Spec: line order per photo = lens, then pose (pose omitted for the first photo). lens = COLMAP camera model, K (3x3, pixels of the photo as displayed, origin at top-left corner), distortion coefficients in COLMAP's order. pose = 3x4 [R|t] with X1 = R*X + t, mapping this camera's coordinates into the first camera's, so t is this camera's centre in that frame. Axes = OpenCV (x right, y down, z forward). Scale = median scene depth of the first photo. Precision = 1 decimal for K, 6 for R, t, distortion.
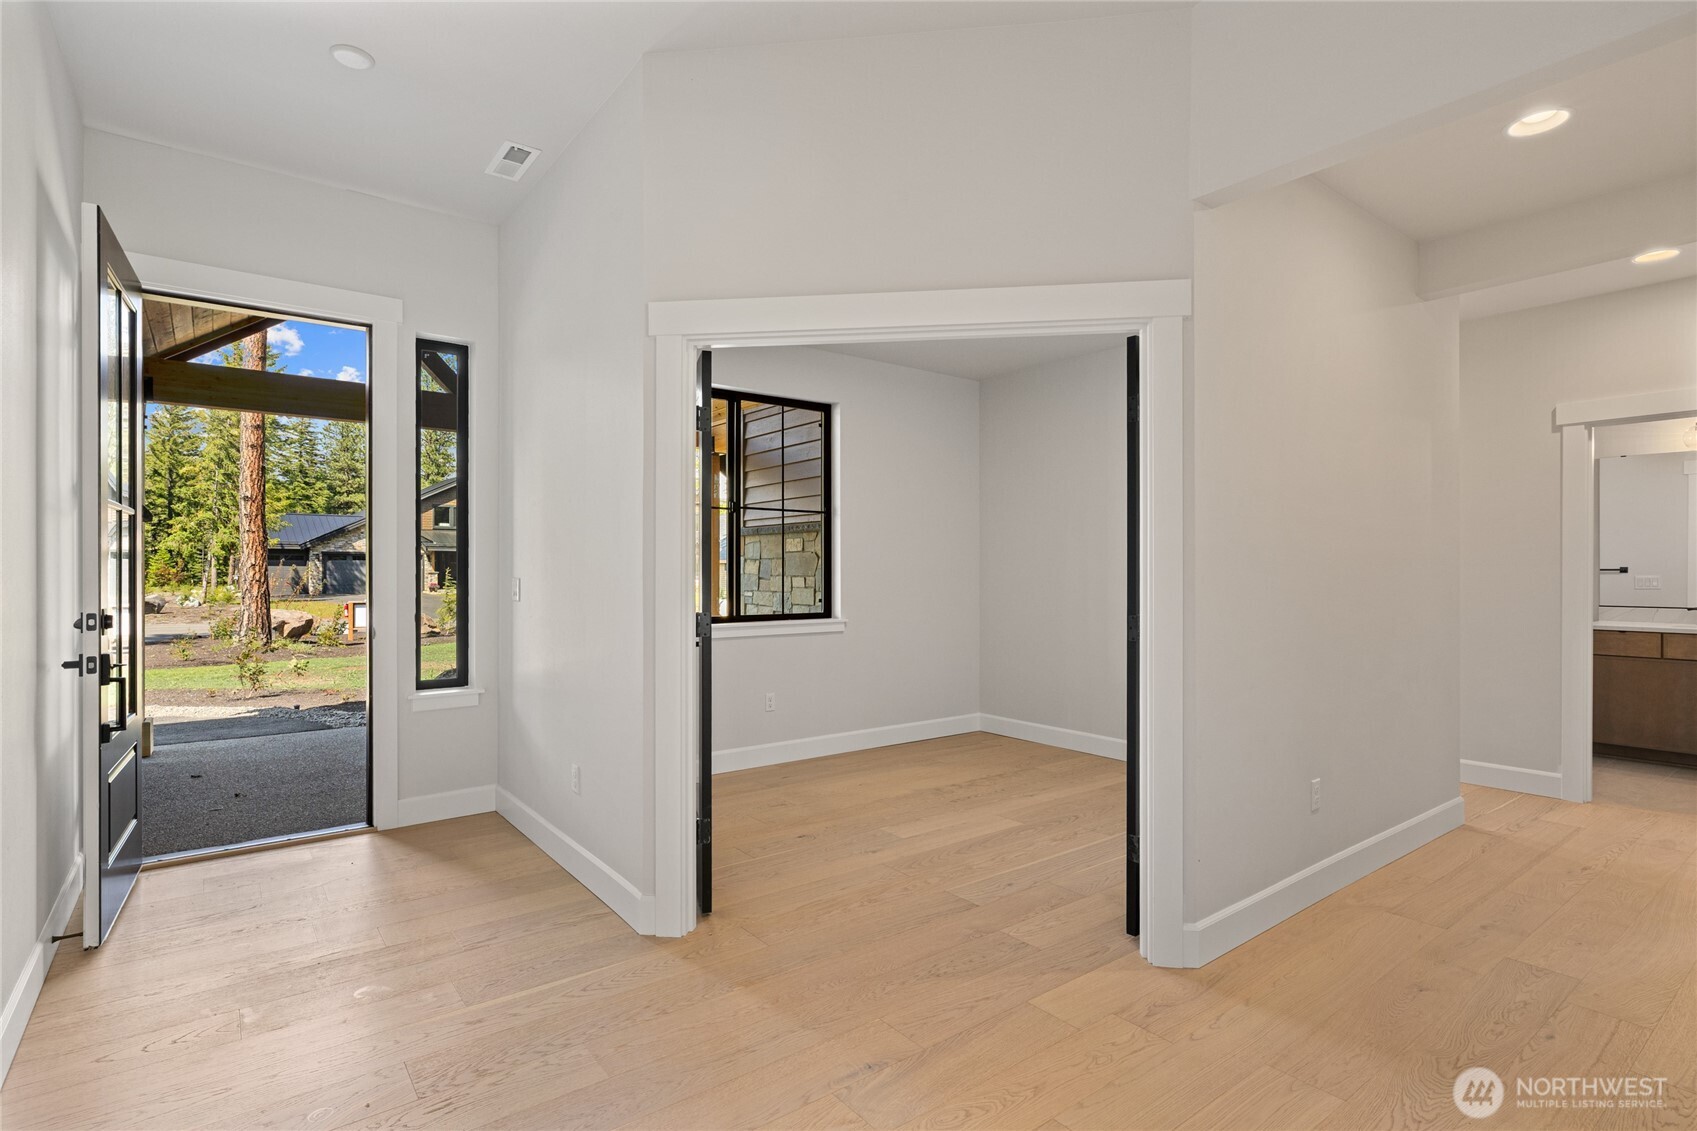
lens RADIAL K [[848.6, 0, 855.4], [0, 848.6, 569.6], [0, 0, 1]] dist [-0.010502, 0.002719]
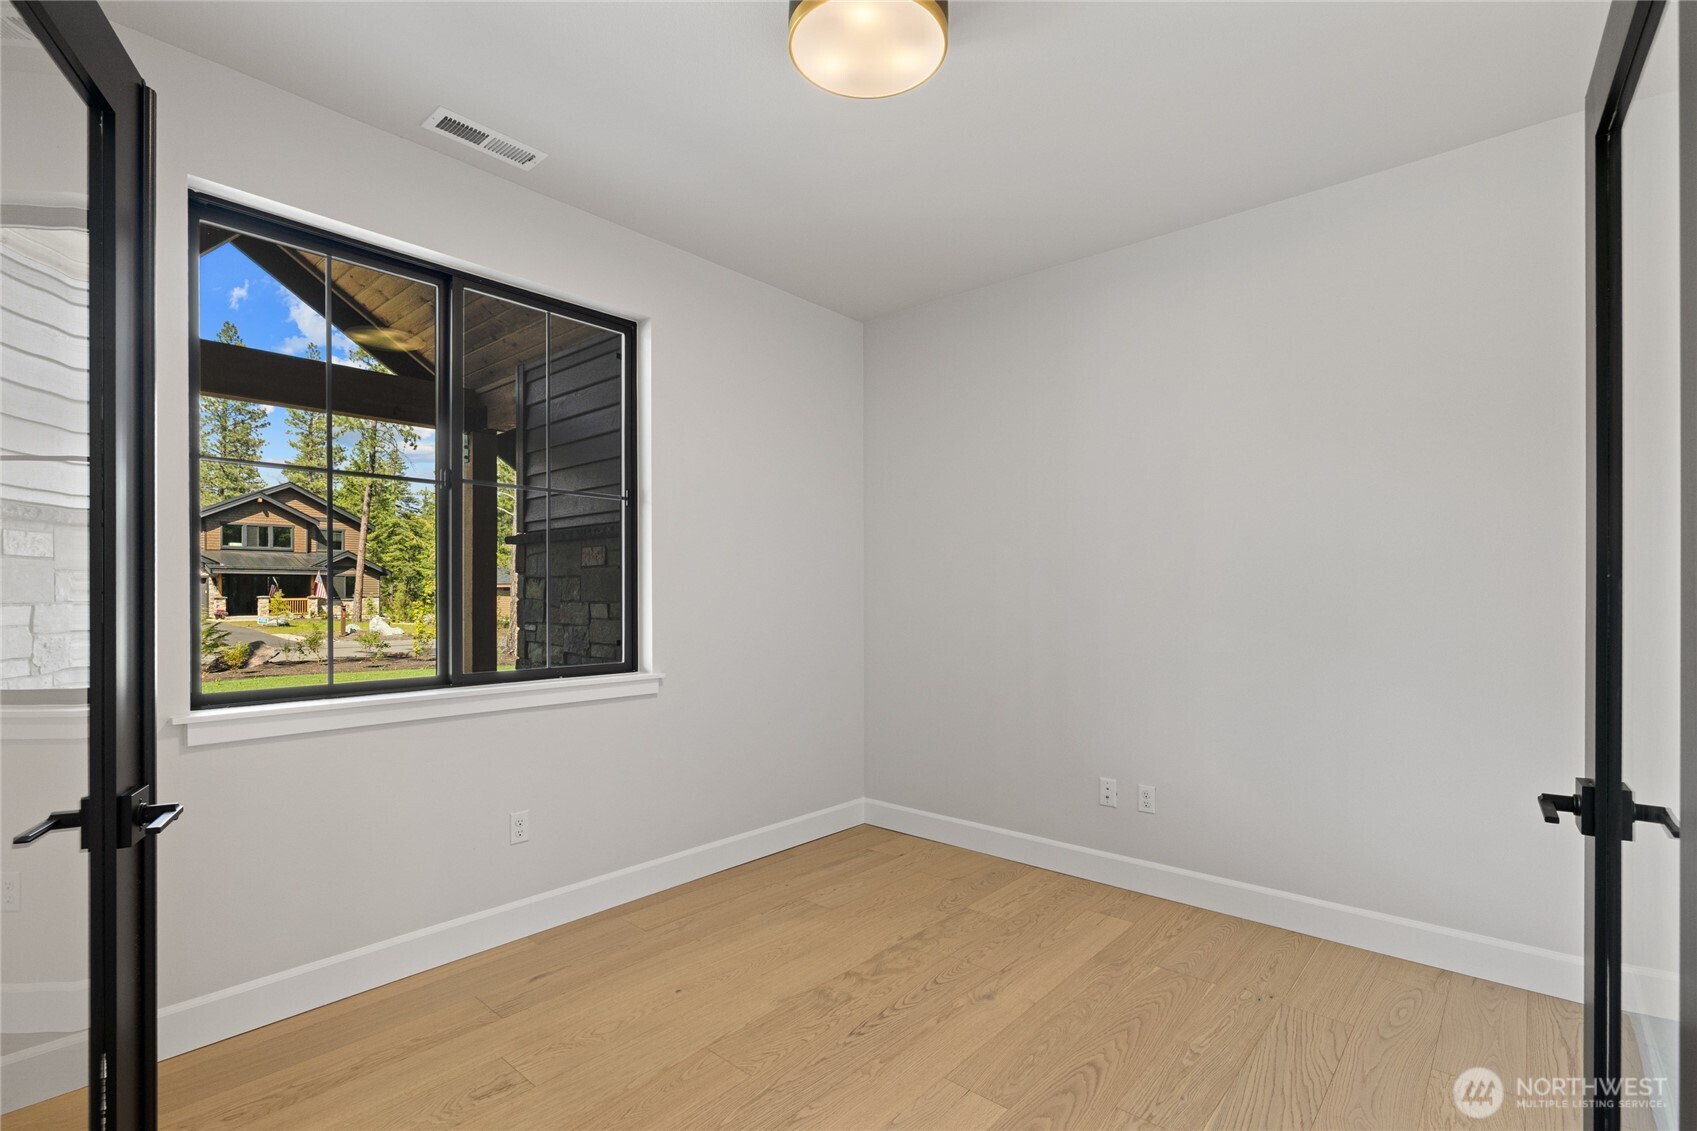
lens RADIAL K [[750.0, 0, 845.0], [0, 750.0, 592.1], [0, 0, 1]] dist [-0.015671, -0.000383]
pose [[0.983199, 0.000863, 0.182534, 0.017615], [-0.000132, 0.999992, -0.004012, 0.002051], [-0.182535, 0.003920, 0.983191, 0.389146]]
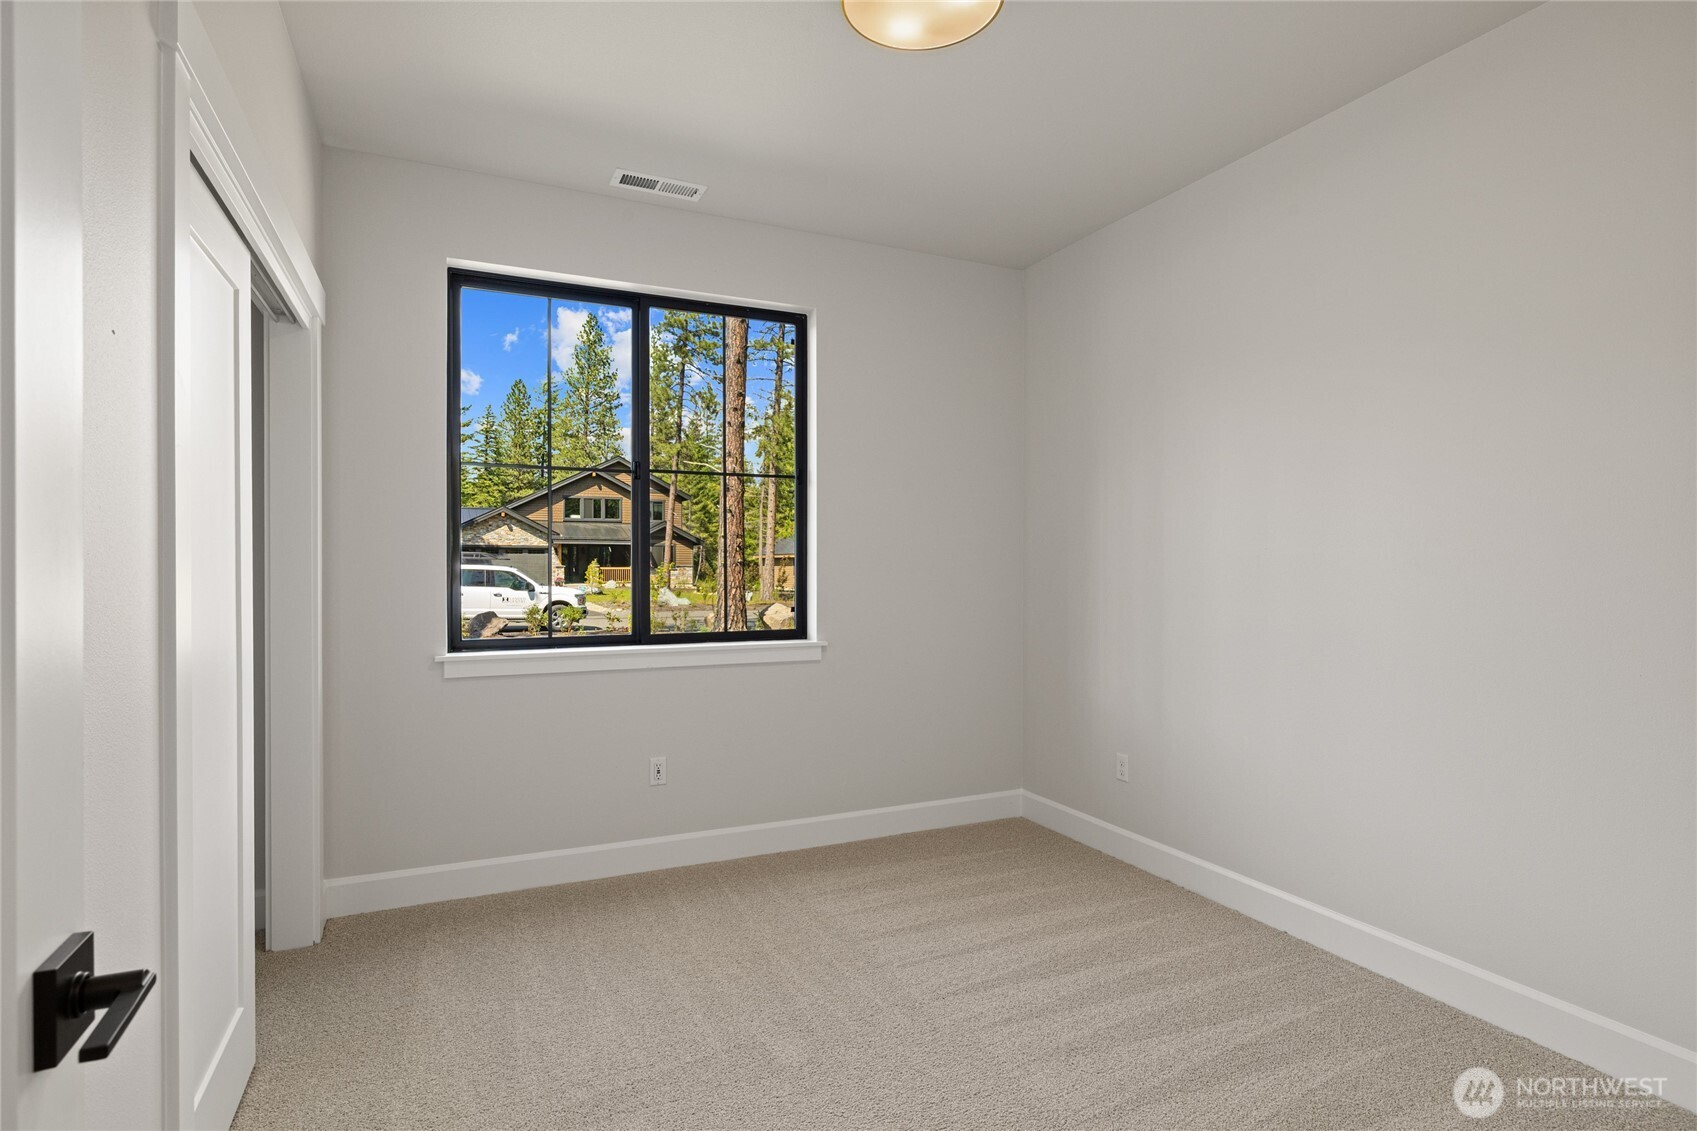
lens RADIAL K [[881.4, 0, 851.4], [0, 881.4, 560.3], [0, 0, 1]] dist [0.020460, 0.000244]
pose [[0.976650, -0.003405, -0.214809, 0.132791], [0.003071, 0.999994, -0.001888, -0.001781], [0.214814, 0.001184, 0.976654, 0.298504]]
